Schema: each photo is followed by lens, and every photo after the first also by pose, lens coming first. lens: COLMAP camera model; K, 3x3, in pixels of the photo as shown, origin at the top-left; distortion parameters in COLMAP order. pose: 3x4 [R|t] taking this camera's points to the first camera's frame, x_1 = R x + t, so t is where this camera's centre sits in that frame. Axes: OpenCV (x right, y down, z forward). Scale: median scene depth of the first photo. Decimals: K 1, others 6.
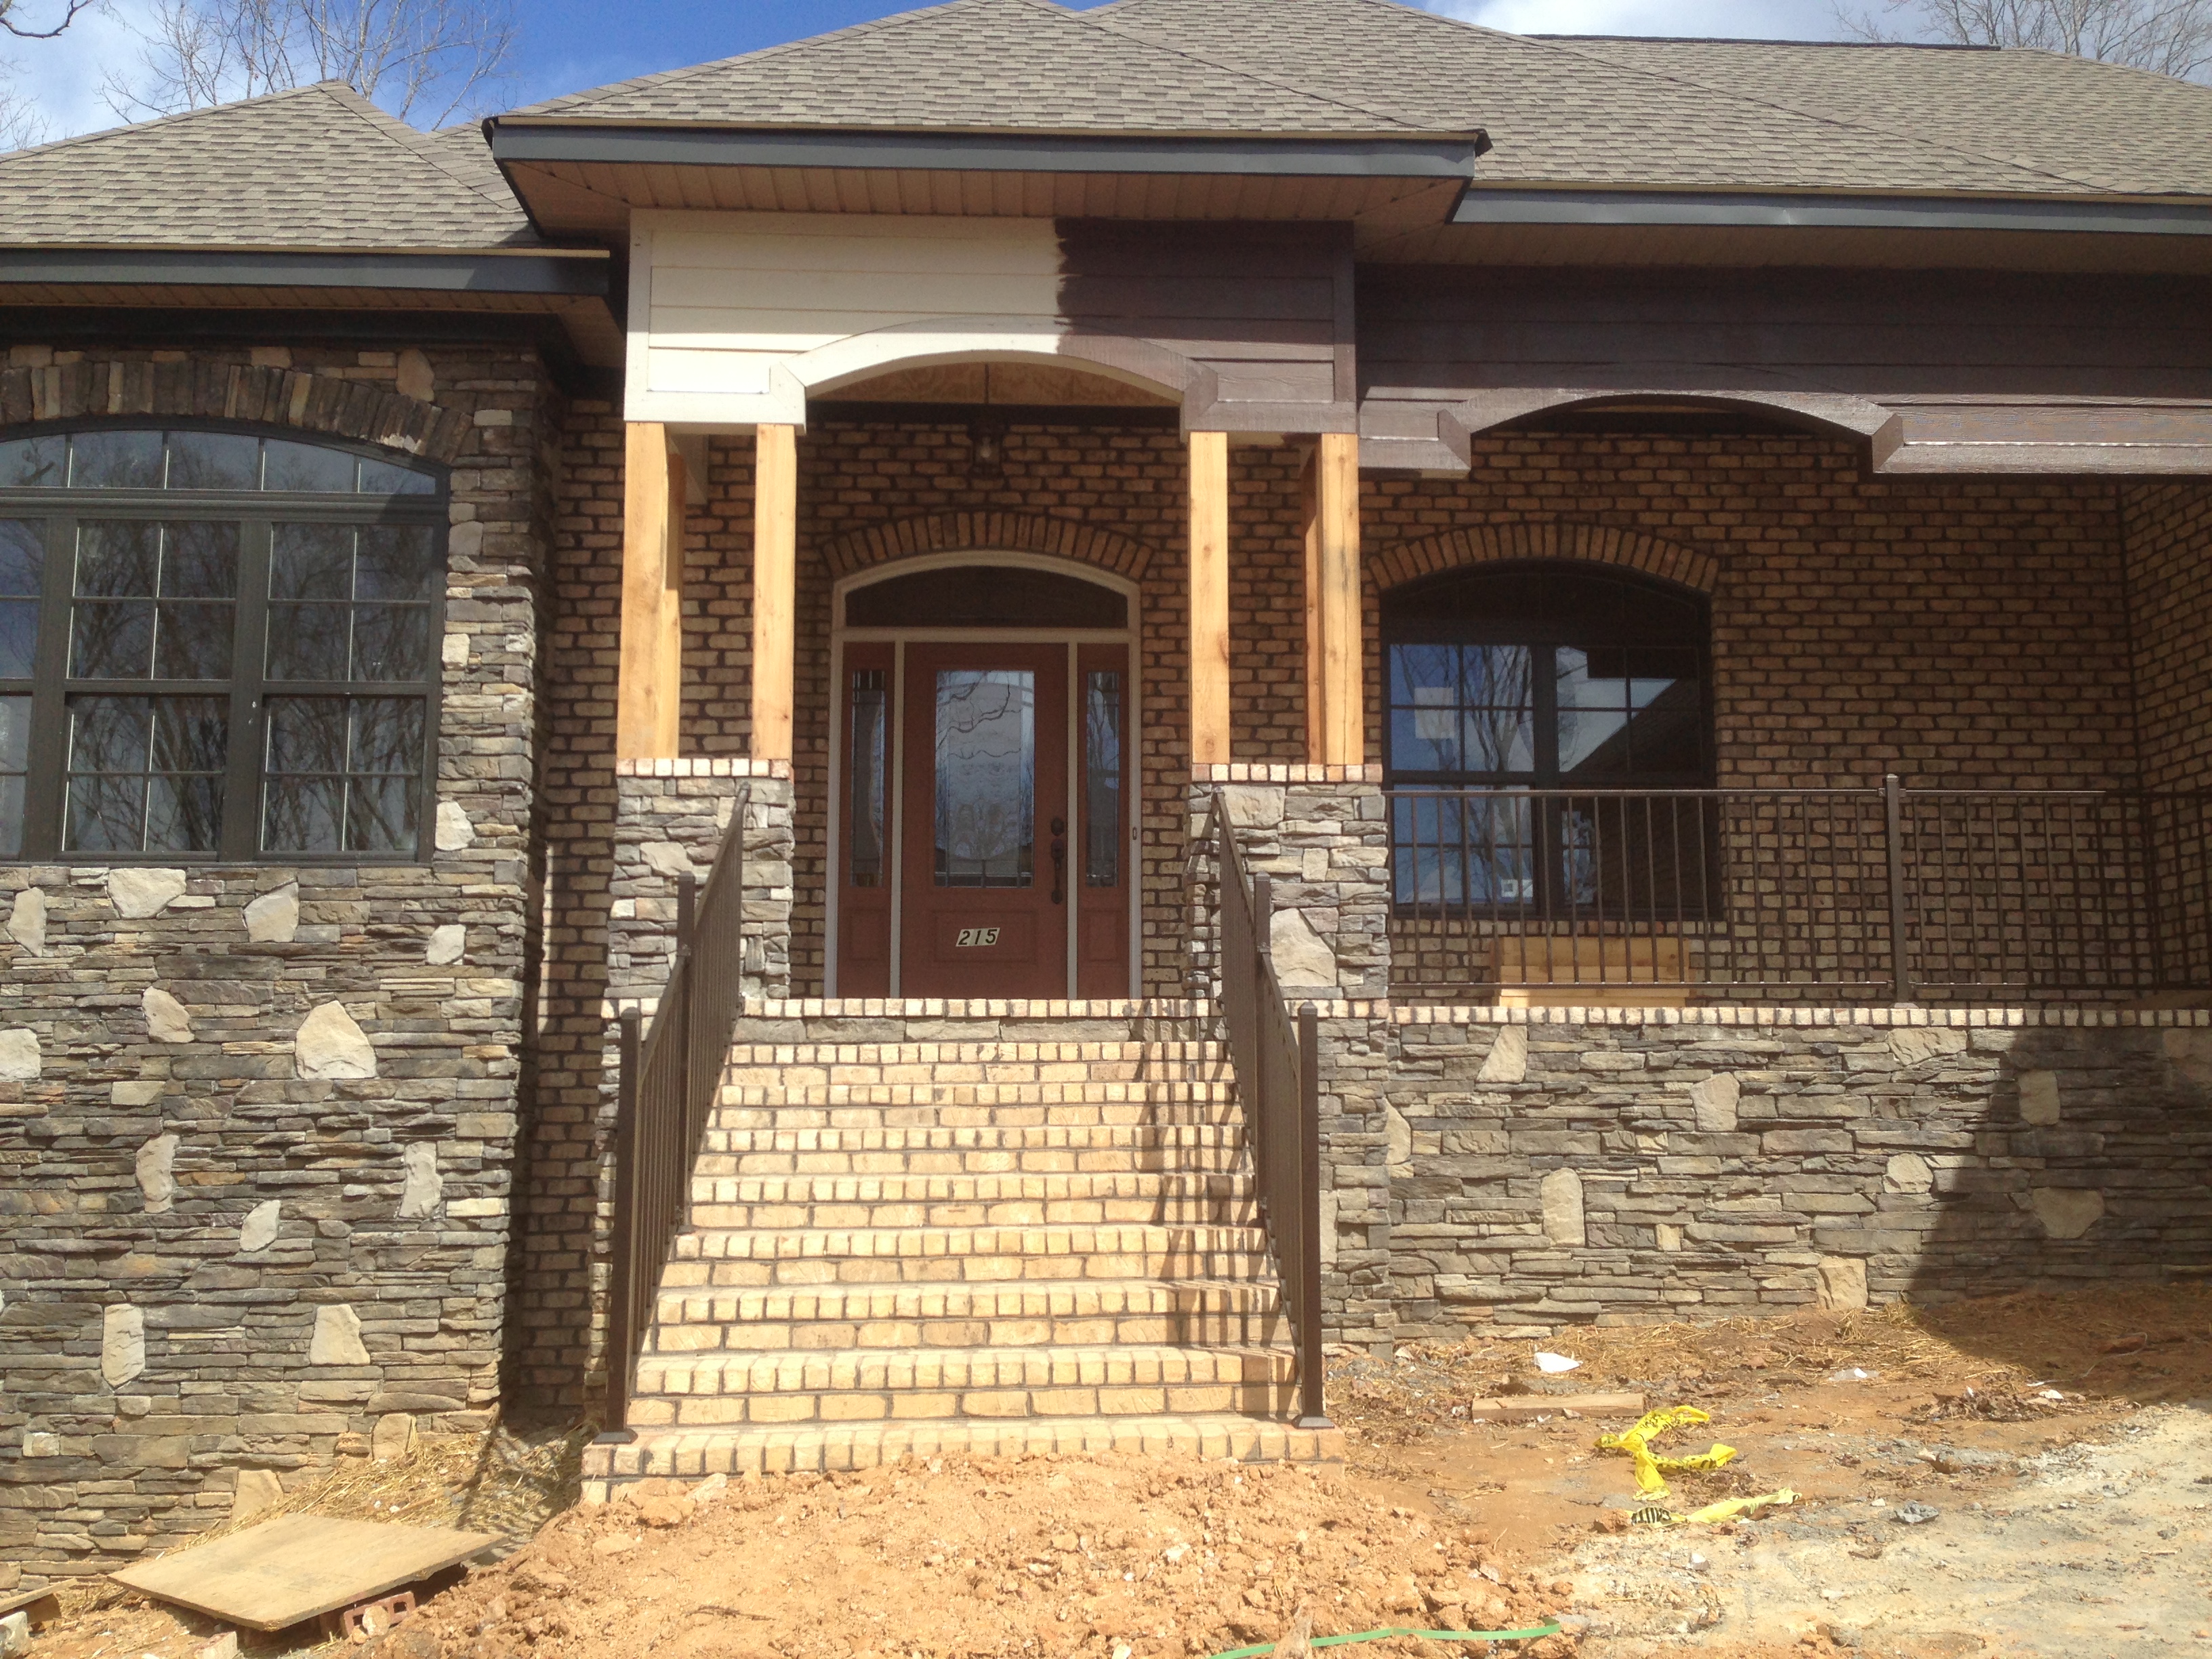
lens RADIAL K [[2004.9, 0, 1069.9], [0, 2004.9, 822.5], [0, 0, 1]] dist [0.142670, -0.246609]
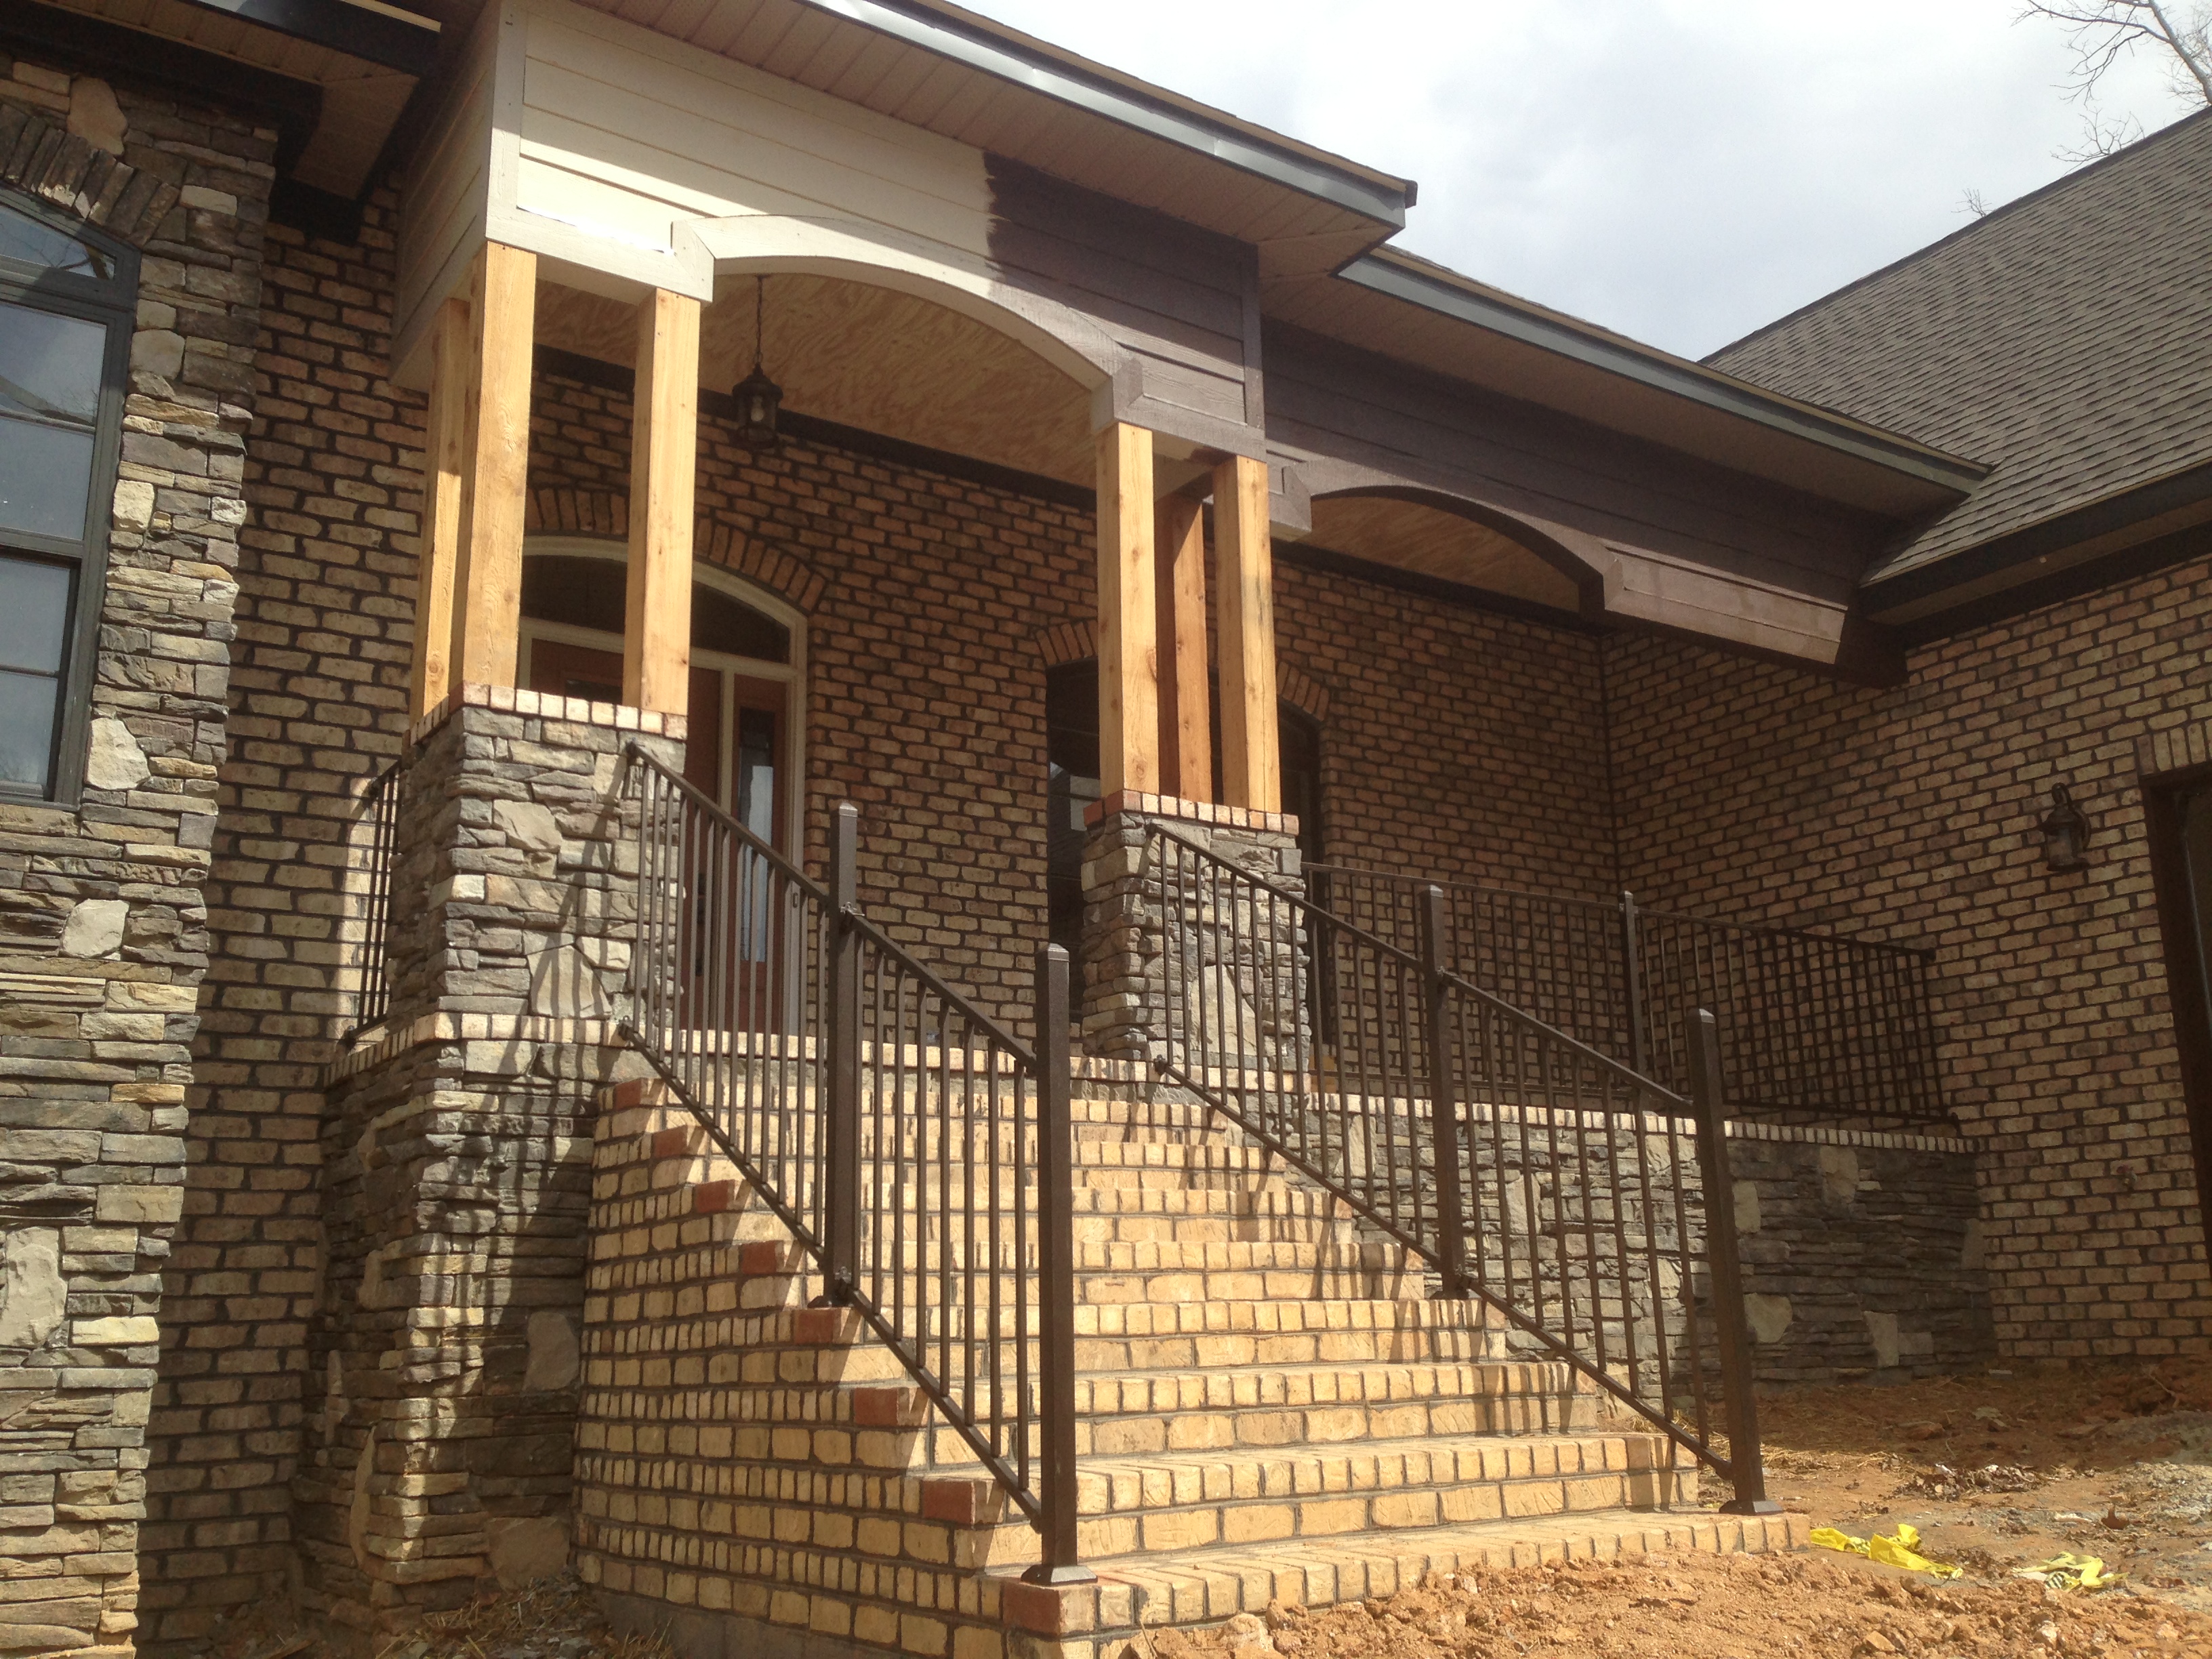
lens RADIAL K [[2004.9, 0, 1069.9], [0, 2004.9, 822.5], [0, 0, 1]] dist [0.142670, -0.246609]
pose [[0.854038, 0.116155, 0.507077, -0.399295], [-0.059735, 0.990203, -0.126216, 0.096256], [-0.516770, 0.077503, 0.852609, 0.279423]]
